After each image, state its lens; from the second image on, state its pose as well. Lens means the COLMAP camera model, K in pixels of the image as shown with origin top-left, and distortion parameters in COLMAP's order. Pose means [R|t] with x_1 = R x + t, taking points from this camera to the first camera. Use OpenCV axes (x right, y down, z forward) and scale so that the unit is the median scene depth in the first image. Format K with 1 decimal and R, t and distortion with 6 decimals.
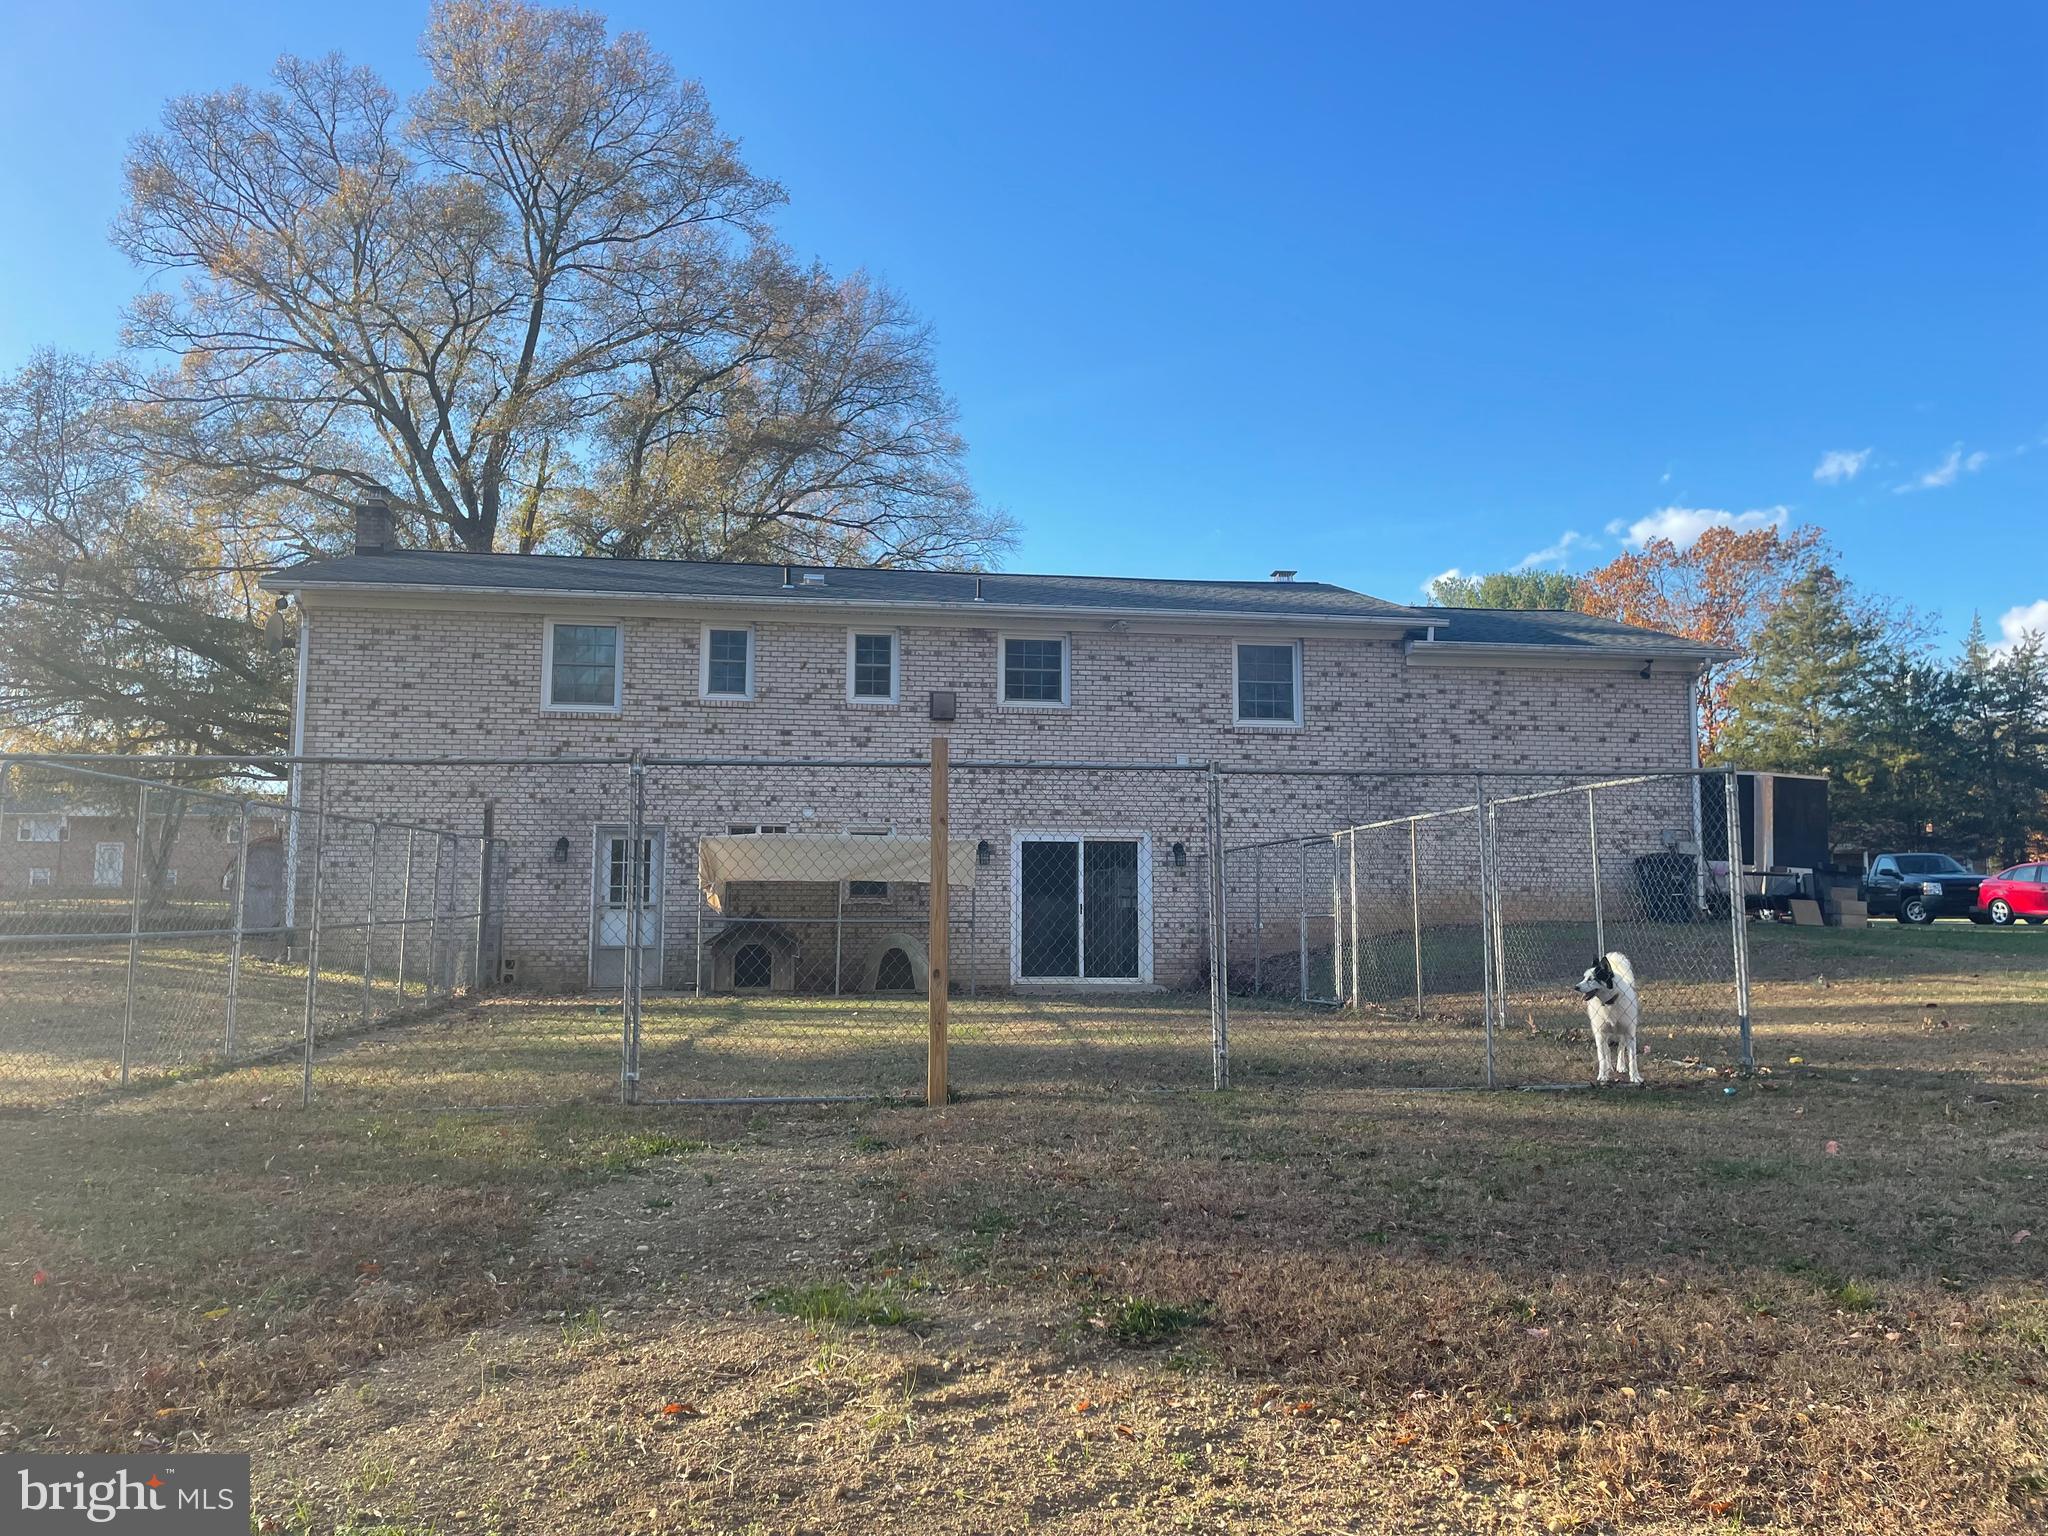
lens RADIAL K [[1536.0, 0, 1021.8], [0, 1536.0, 767.9], [0, 0, 1]] dist [0.112022, -0.129246]
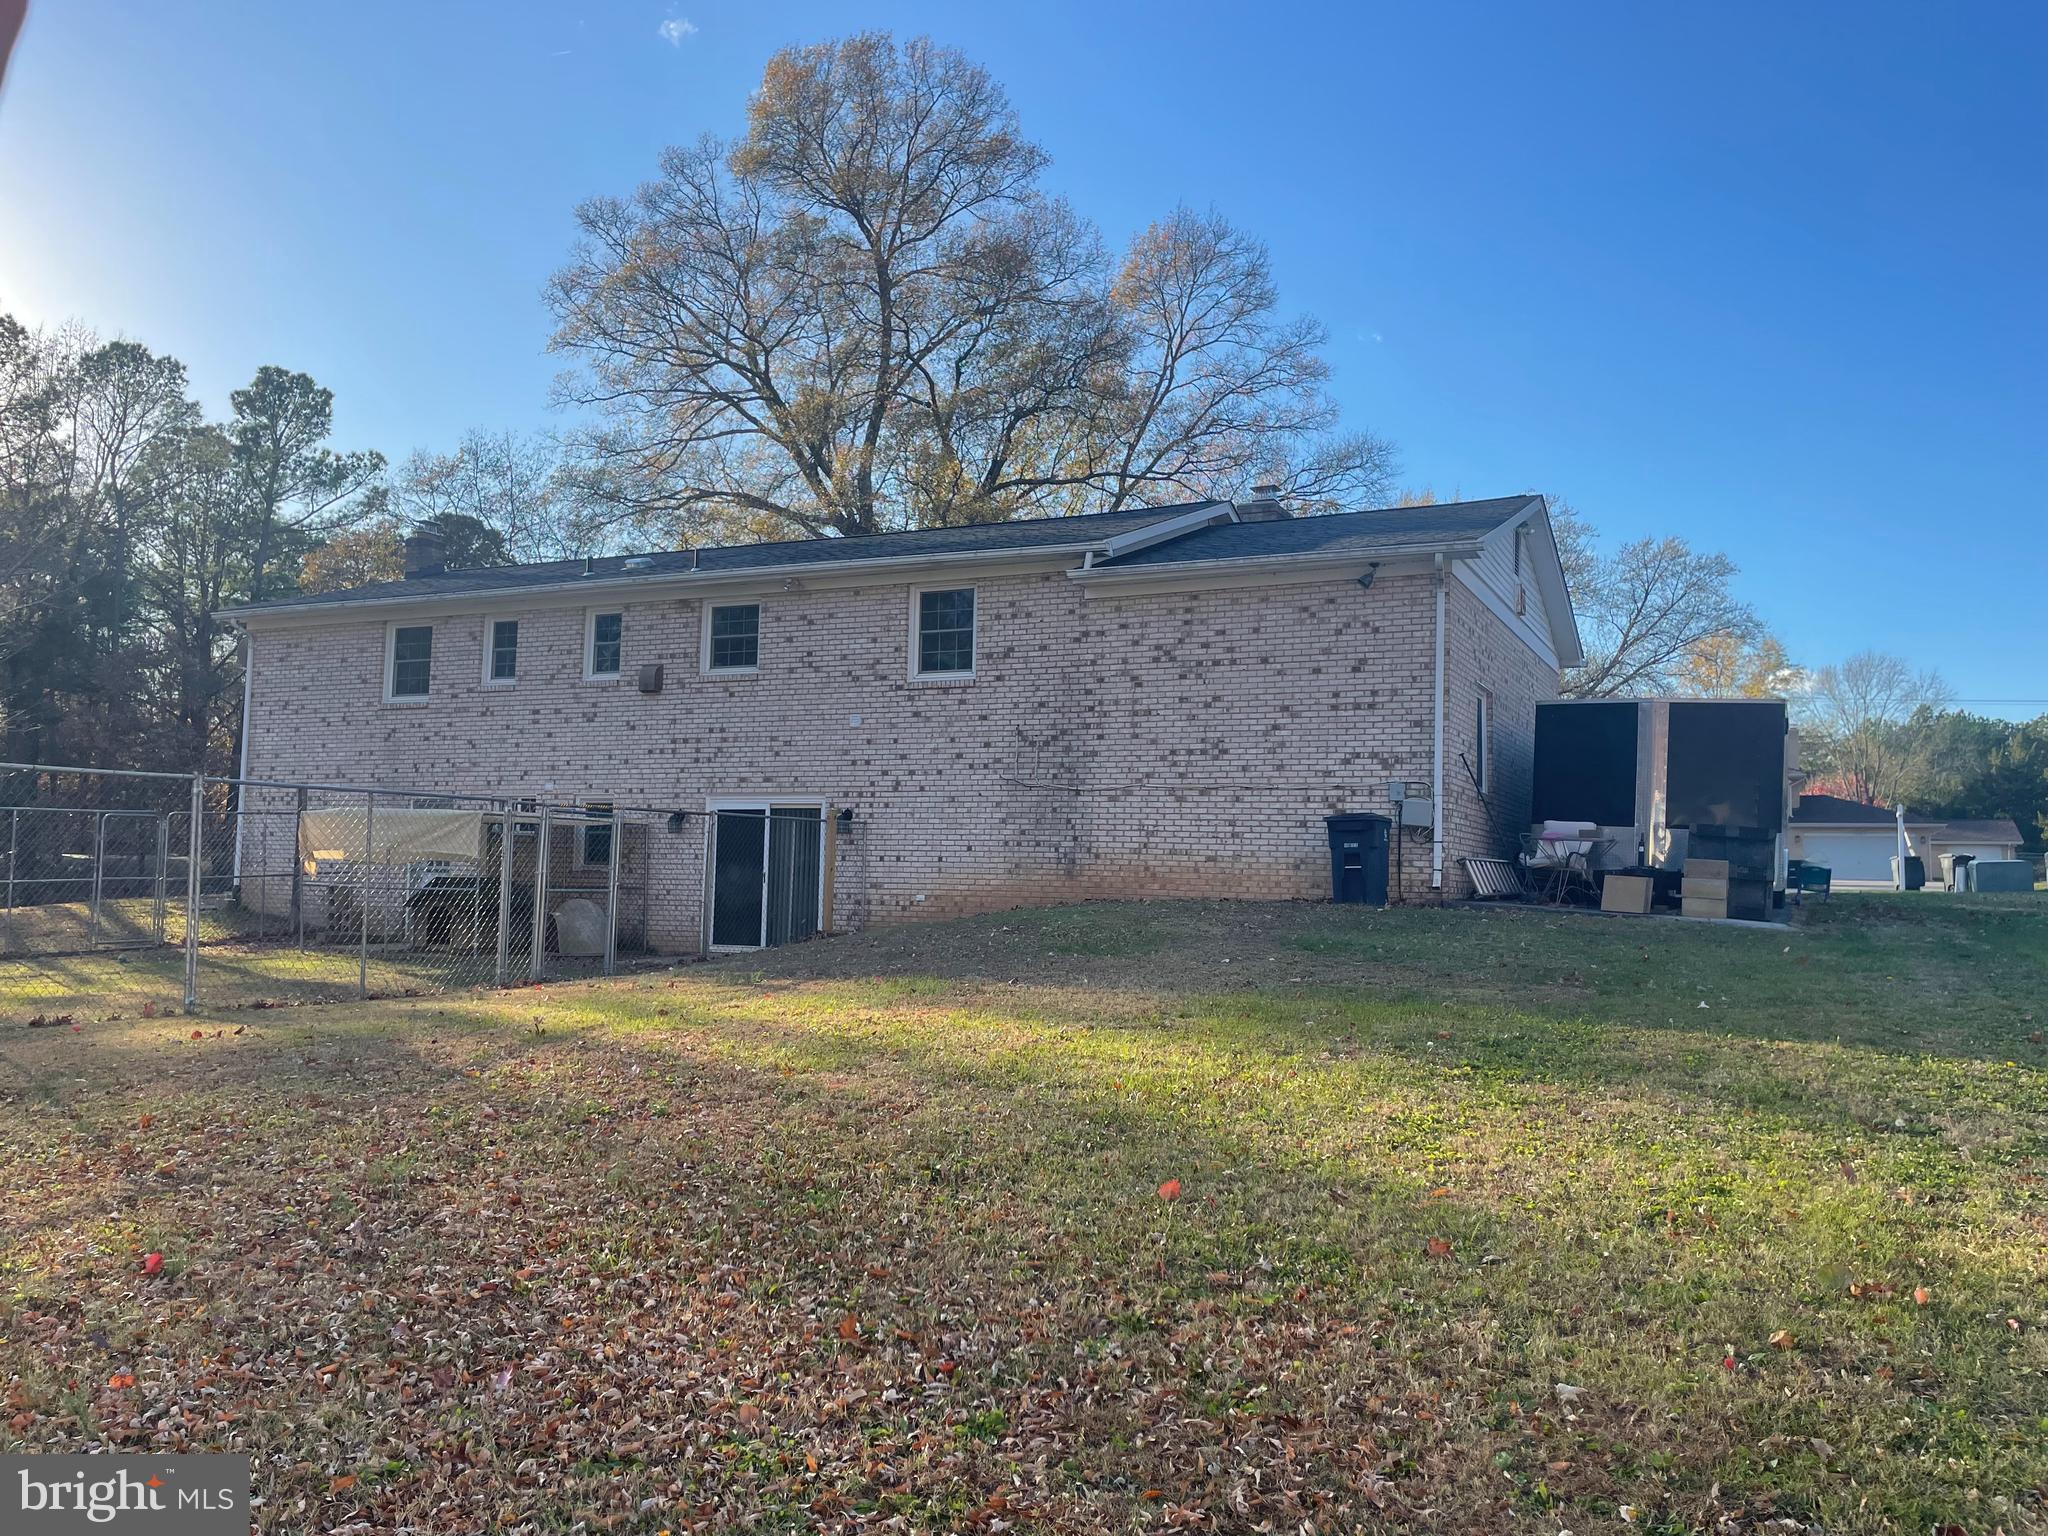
lens RADIAL K [[1536.0, 0, 1029.4], [0, 1536.0, 765.9], [0, 0, 1]] dist [0.112022, -0.129246]
pose [[0.828787, -0.026512, -0.558935, 0.718410], [0.041492, 0.999039, 0.014136, 0.013562], [0.558023, -0.034906, 0.829091, 0.278817]]
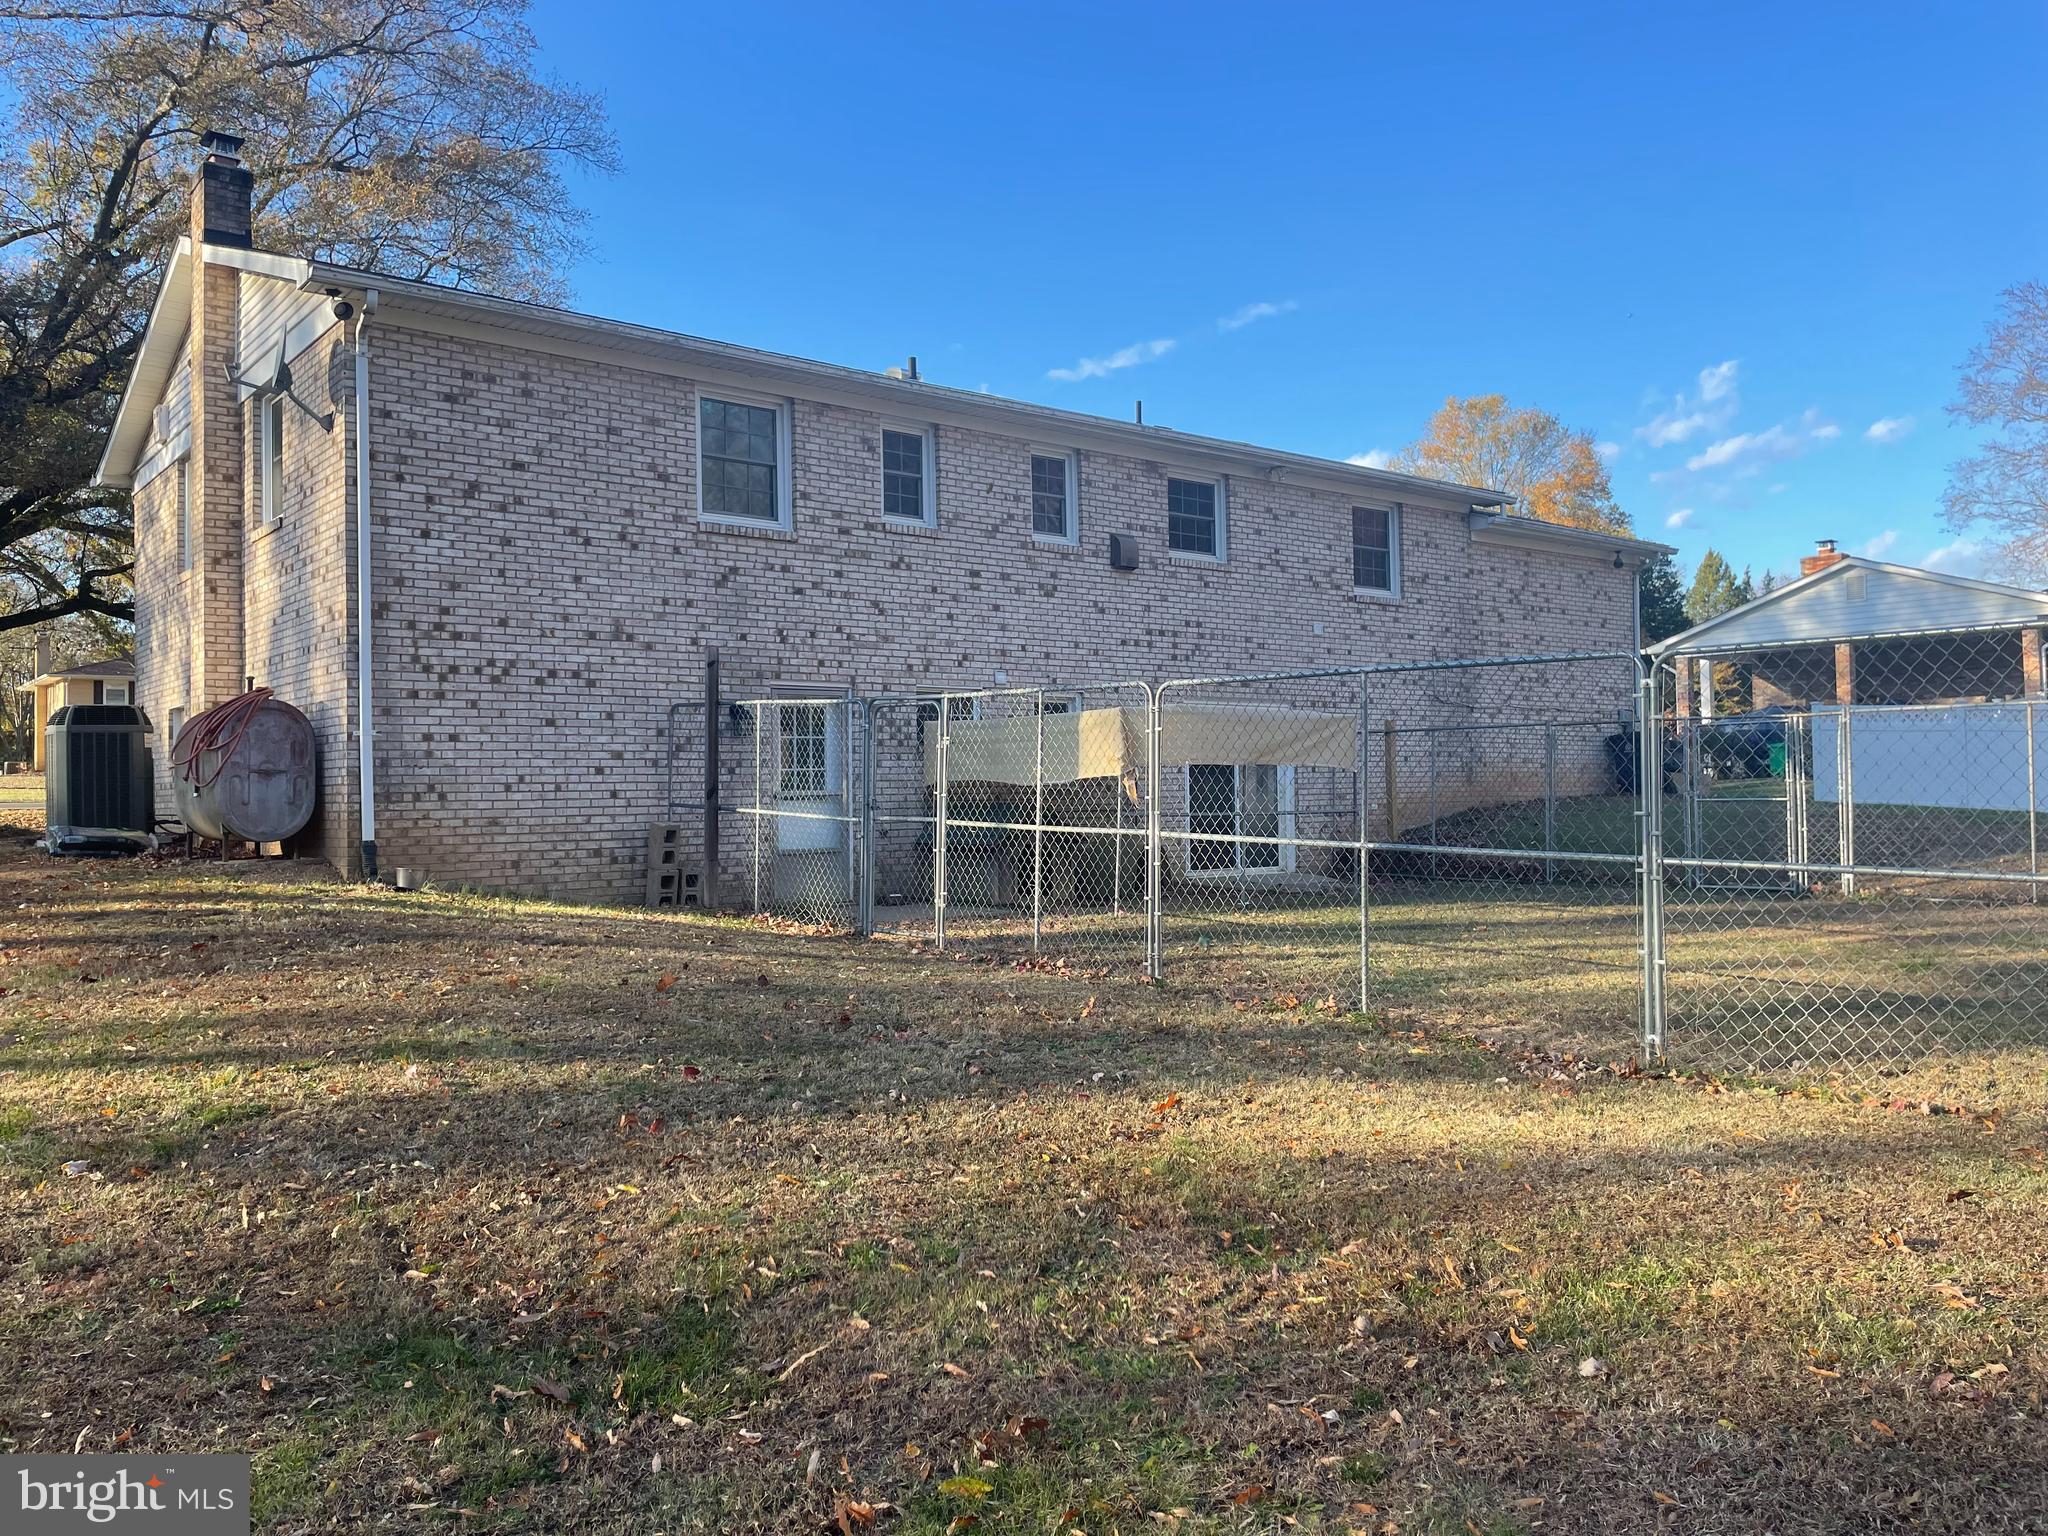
lens RADIAL K [[1536.0, 0, 1024.7], [0, 1536.0, 769.5], [0, 0, 1]] dist [0.112022, -0.129246]
pose [[0.856383, -0.006497, 0.516301, -0.518457], [-0.035729, 0.996778, 0.071807, 0.018813], [-0.515104, -0.079941, 0.853392, 0.301364]]
